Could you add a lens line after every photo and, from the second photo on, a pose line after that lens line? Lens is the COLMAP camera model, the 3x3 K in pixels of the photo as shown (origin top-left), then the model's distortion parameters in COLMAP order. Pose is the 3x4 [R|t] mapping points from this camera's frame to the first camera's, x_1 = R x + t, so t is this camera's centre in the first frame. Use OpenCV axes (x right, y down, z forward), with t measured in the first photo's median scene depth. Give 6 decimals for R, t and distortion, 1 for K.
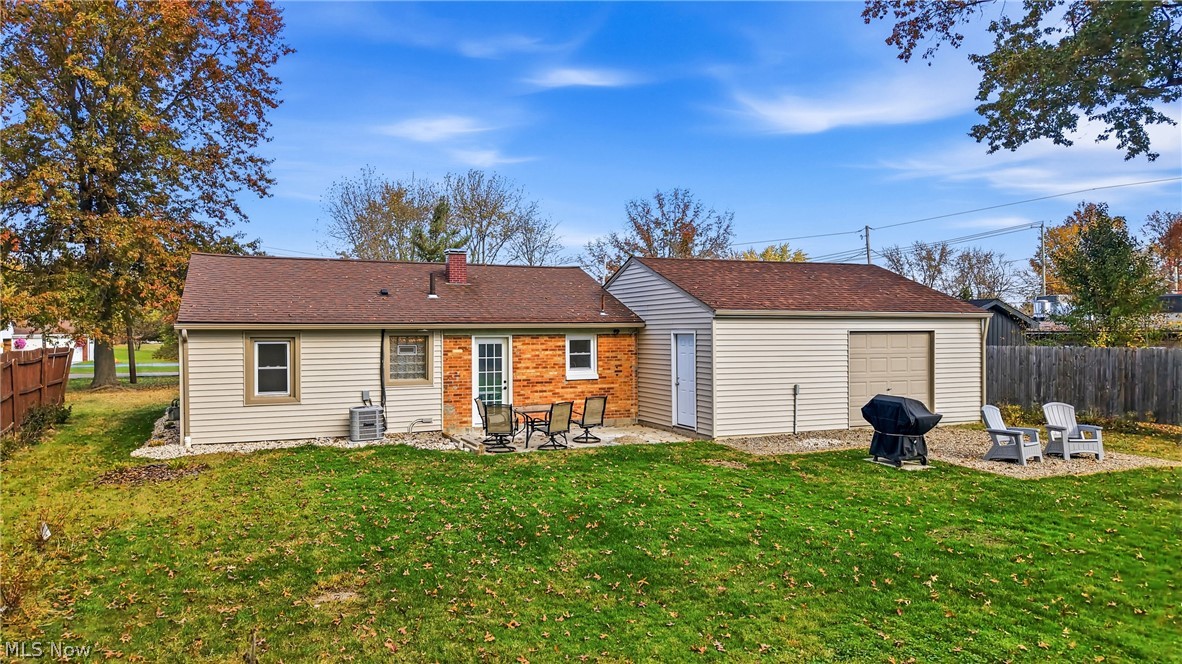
lens RADIAL K [[779.1, 0, 591.0], [0, 779.1, 332.0], [0, 0, 1]] dist [0.019523, -0.002337]
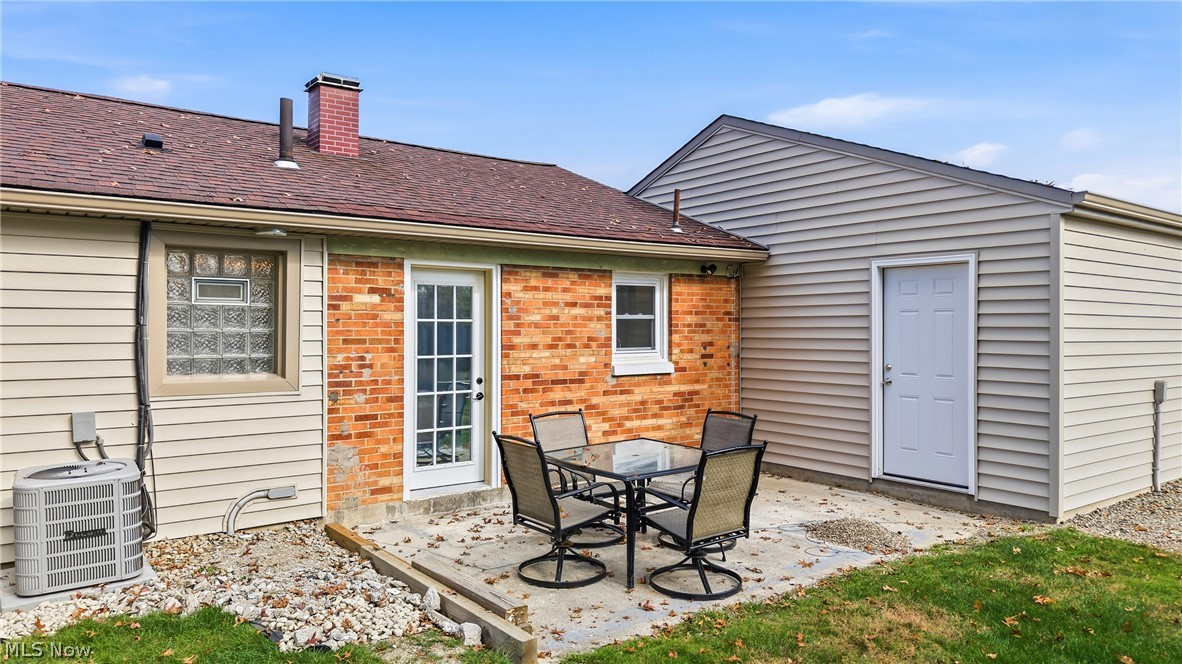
lens RADIAL K [[786.6, 0, 591.0], [0, 786.6, 332.0], [0, 0, 1]] dist [-0.006201, -0.005023]
pose [[0.971828, 0.005534, 0.235626, -0.151229], [-0.006242, 0.999978, 0.002259, 0.037463], [-0.235609, -0.003666, 0.971841, 0.594395]]
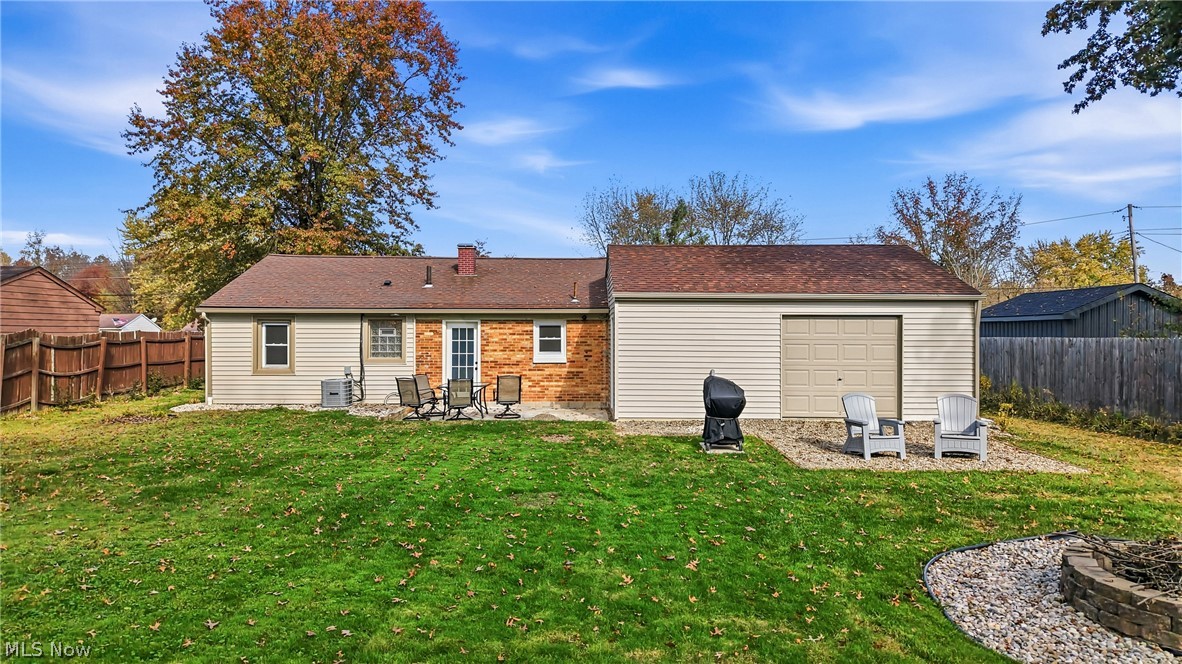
lens RADIAL K [[780.6, 0, 591.0], [0, 780.6, 332.0], [0, 0, 1]] dist [-0.005144, 0.001445]
pose [[0.924797, 0.005550, -0.380420, 0.456189], [-0.007070, 0.999972, -0.002598, 0.022489], [0.380394, 0.005092, 0.924810, 0.051127]]
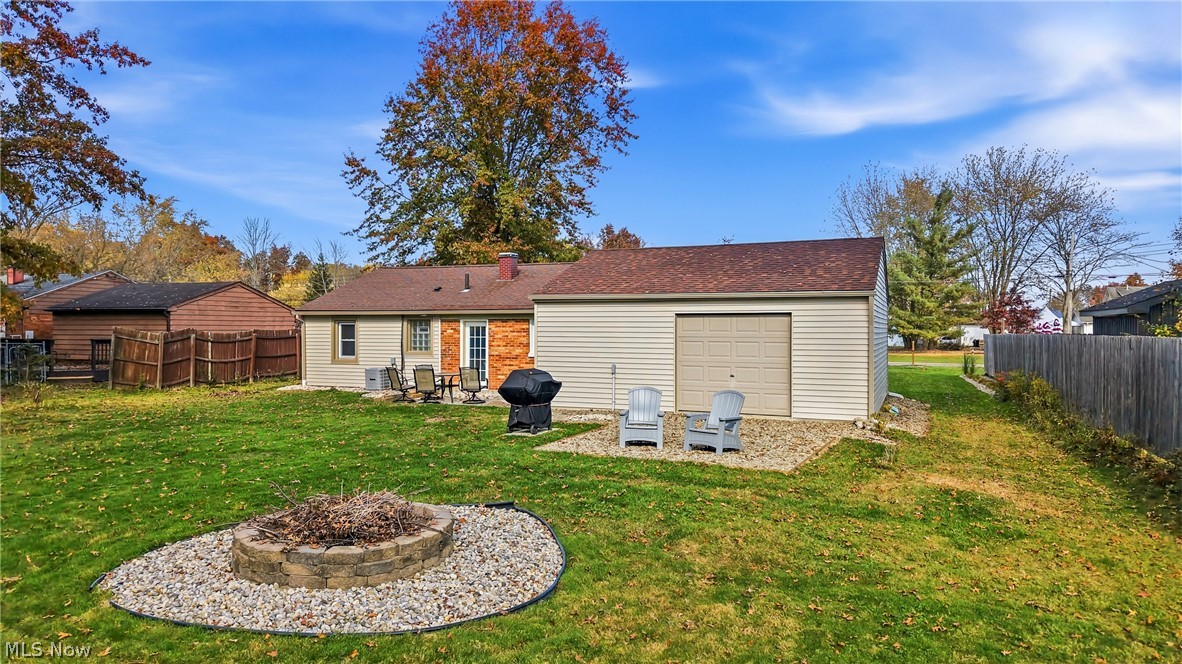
lens RADIAL K [[788.6, 0, 587.8], [0, 788.6, 313.0], [0, 0, 1]] dist [-0.001478, -0.000737]
pose [[0.698991, -0.010201, -0.715058, 0.929338], [-0.006224, 0.999774, -0.020347, 0.018576], [0.715103, 0.018673, 0.698769, 0.219015]]
